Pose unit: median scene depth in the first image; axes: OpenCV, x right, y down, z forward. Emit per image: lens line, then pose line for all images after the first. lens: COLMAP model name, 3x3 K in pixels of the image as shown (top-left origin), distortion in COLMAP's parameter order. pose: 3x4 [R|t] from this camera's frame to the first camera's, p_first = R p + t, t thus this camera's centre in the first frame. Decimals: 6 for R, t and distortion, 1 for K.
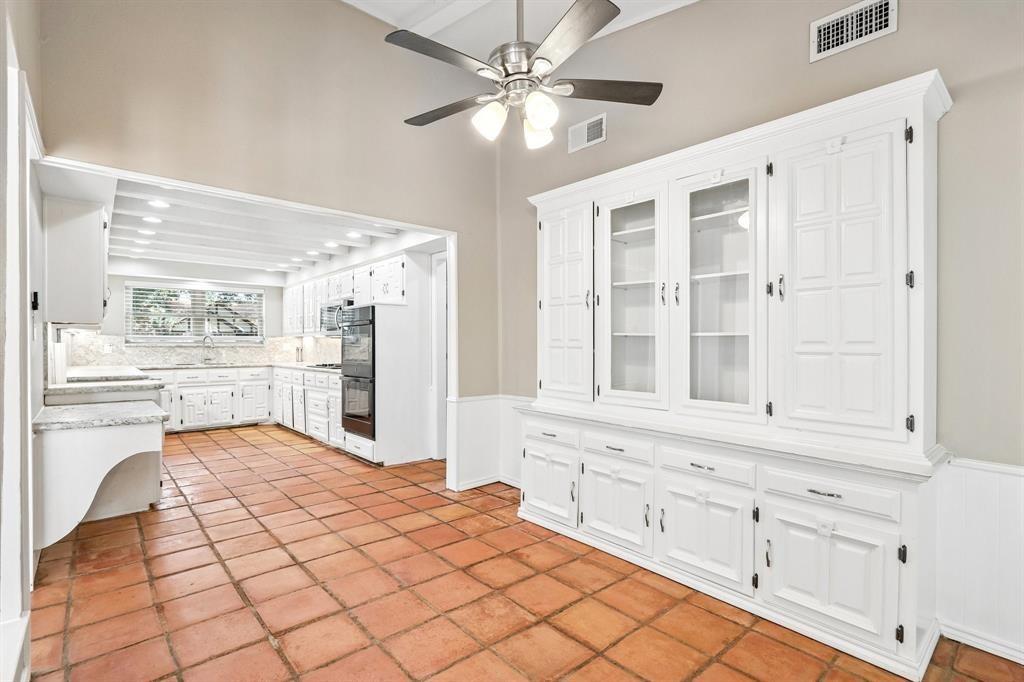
lens RADIAL K [[477.5, 0, 491.3], [0, 477.5, 347.6], [0, 0, 1]] dist [0.000274, -0.000201]
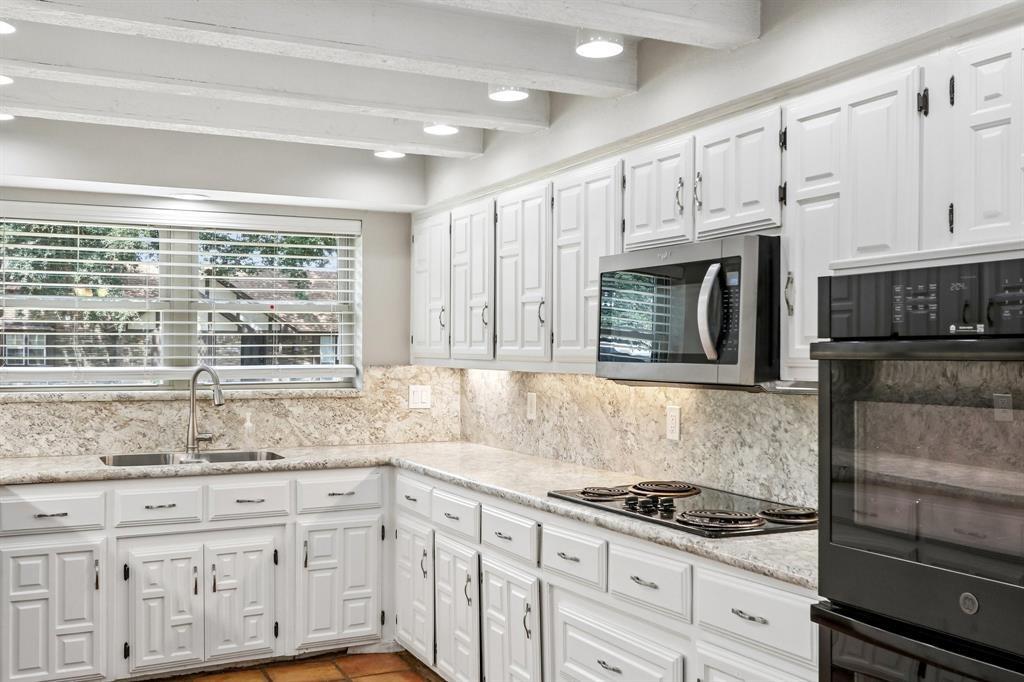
lens RADIAL K [[998.8, 0, 512.7], [0, 998.8, 346.5], [0, 0, 1]] dist [0.017094, 0.017346]
pose [[0.974319, -0.000562, -0.225170, -0.238472], [-0.002338, 0.999918, -0.012616, -0.030270], [0.225159, 0.012818, 0.974238, 0.387900]]
